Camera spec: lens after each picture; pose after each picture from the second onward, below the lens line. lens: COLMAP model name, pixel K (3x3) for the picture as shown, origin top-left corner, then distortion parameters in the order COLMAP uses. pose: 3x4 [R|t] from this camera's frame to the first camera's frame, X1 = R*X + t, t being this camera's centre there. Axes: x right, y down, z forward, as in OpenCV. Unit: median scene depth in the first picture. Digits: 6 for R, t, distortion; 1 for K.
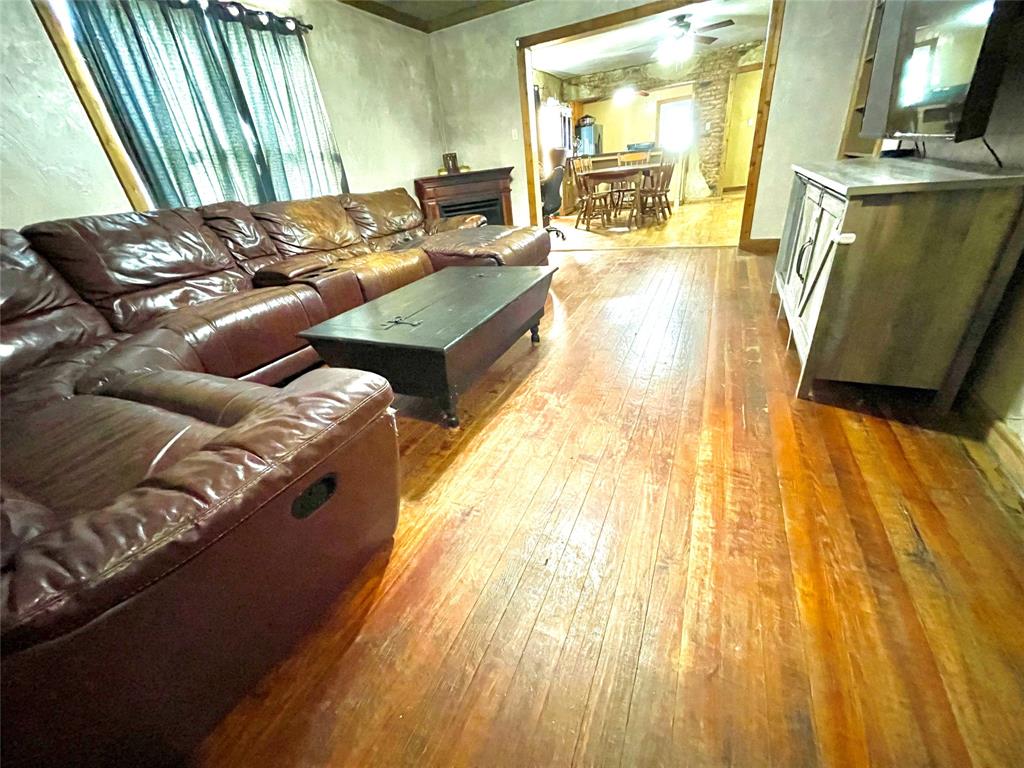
lens RADIAL K [[414.1, 0, 512.0], [0, 414.1, 384.0], [0, 0, 1]] dist [-0.014372, 0.007743]
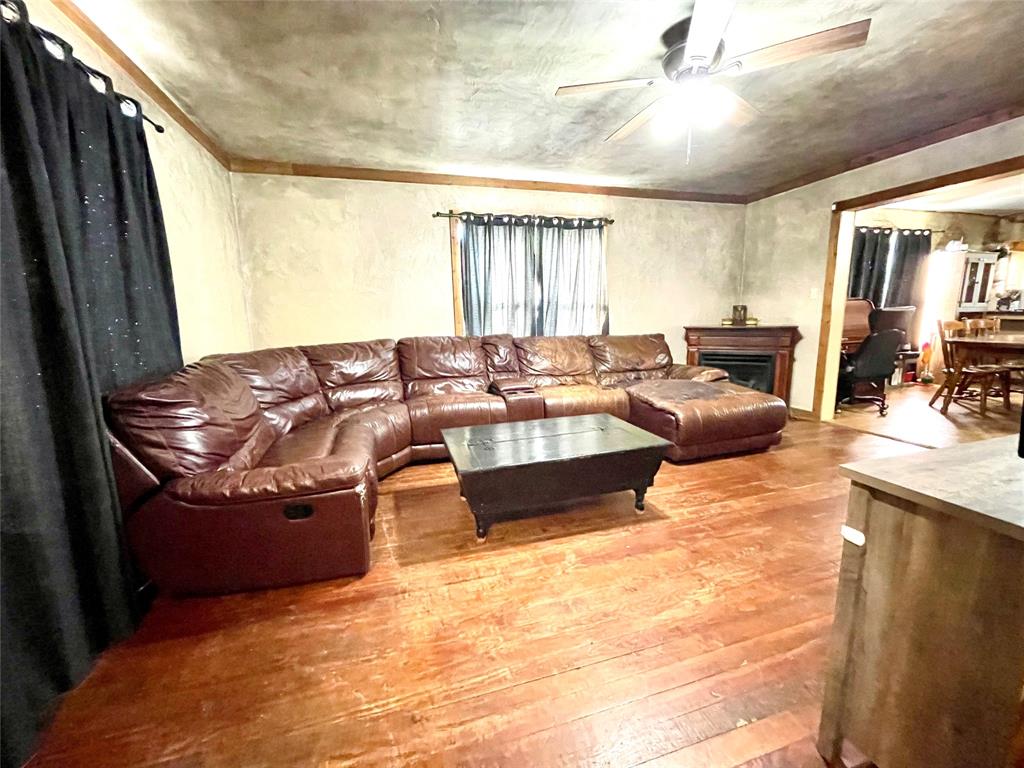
lens RADIAL K [[414.1, 0, 512.0], [0, 414.1, 384.0], [0, 0, 1]] dist [-0.014372, 0.007743]
pose [[0.654028, 0.212267, -0.726079, 0.401533], [-0.389174, 0.917478, -0.082333, -0.139851], [0.648684, 0.336419, 0.682664, 0.040630]]
